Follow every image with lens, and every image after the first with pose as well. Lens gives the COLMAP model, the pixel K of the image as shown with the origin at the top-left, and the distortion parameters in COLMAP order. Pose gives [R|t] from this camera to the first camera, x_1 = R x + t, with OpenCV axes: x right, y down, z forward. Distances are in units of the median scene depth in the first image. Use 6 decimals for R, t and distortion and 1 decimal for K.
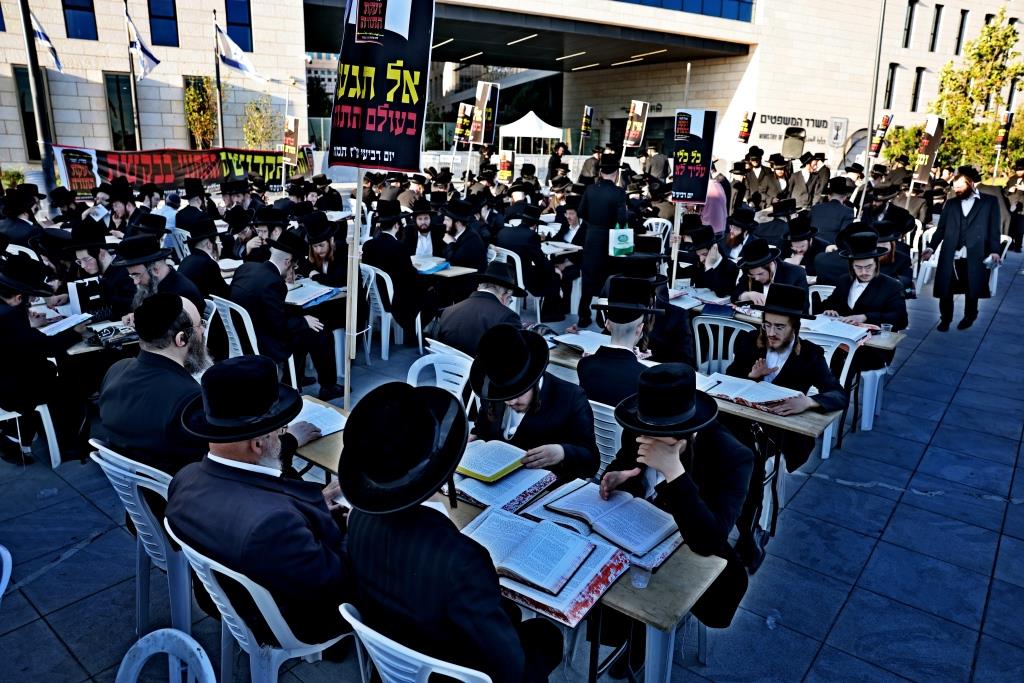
lens RADIAL K [[700.0, 0, 513.4], [0, 700.0, 343.1], [0, 0, 1]] dist [-0.113462, 0.098479]
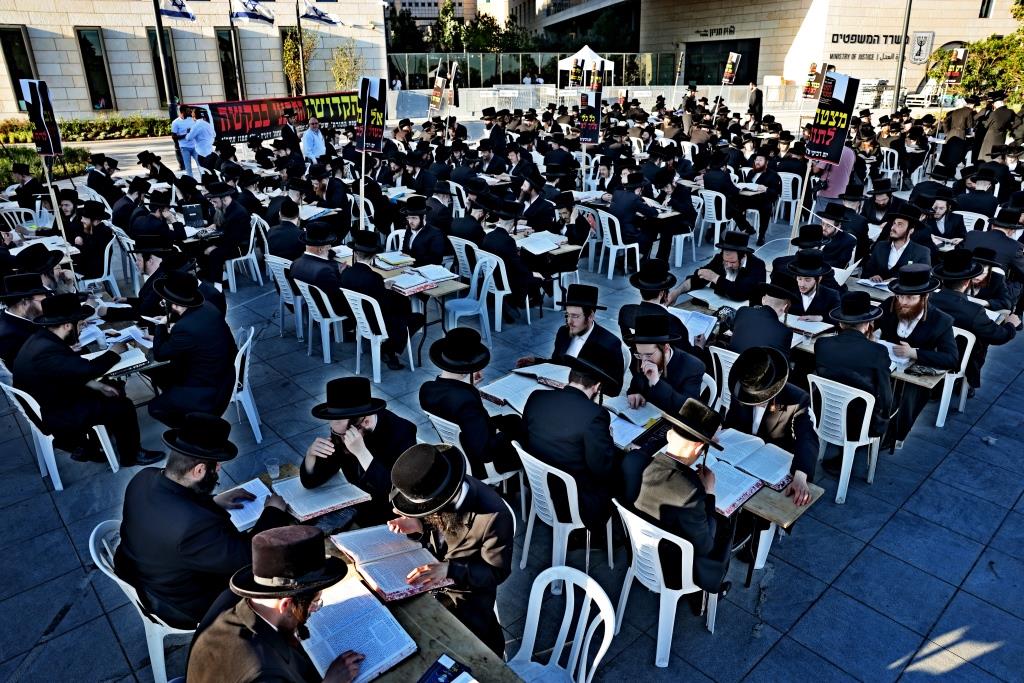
lens RADIAL K [[700.0, 0, 513.4], [0, 700.0, 343.1], [0, 0, 1]] dist [-0.113462, 0.098479]
pose [[0.988134, 0.022975, -0.151867, 0.090777], [-0.006357, 0.994019, 0.109019, 0.012031], [0.153463, -0.106760, 0.982370, -0.127450]]
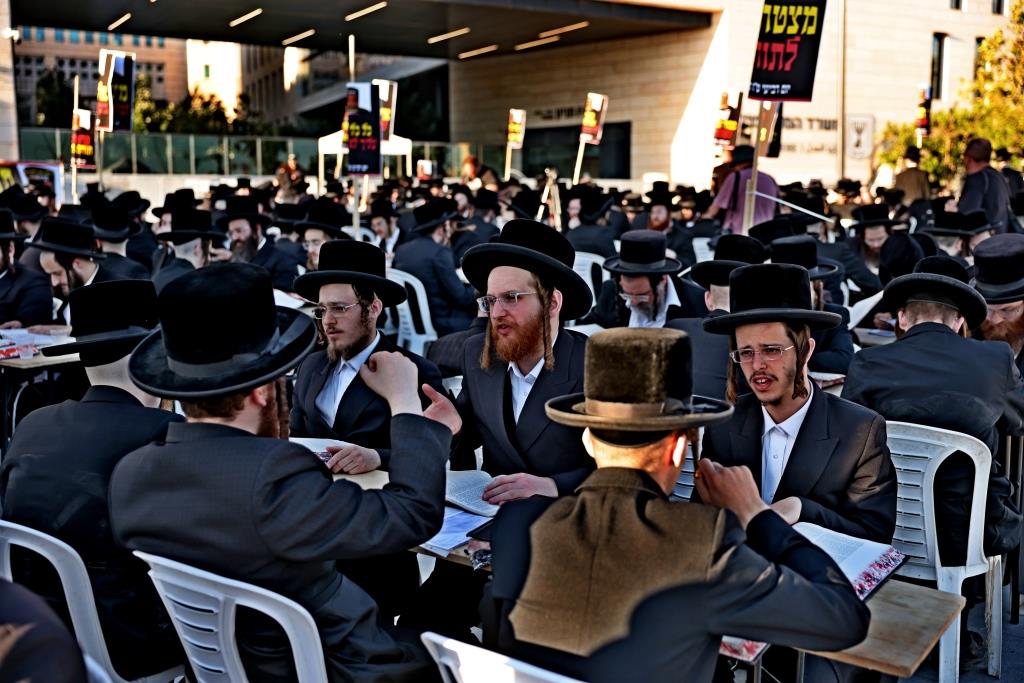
lens RADIAL K [[1146.3, 0, 517.0], [0, 1146.3, 319.5], [0, 0, 1]] dist [0.054272, 0.006688]
pose [[0.997049, -0.028047, 0.071456, 0.092251], [0.038966, 0.986936, -0.156327, 0.043327], [-0.066138, 0.158650, 0.985117, -0.081255]]
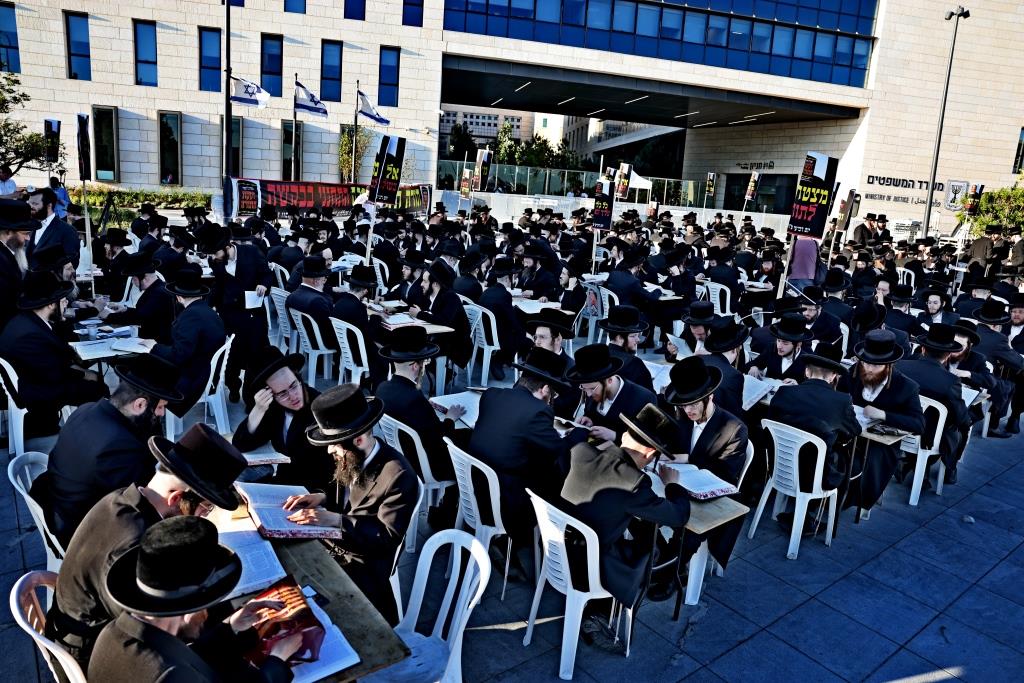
lens RADIAL K [[700.0, 0, 513.4], [0, 700.0, 343.1], [0, 0, 1]] dist [-0.113462, 0.098479]
pose [[0.974264, 0.089240, -0.206992, 0.109981], [-0.101791, 0.993509, -0.050779, 0.032794], [0.201116, 0.070542, 0.977024, -0.128687]]
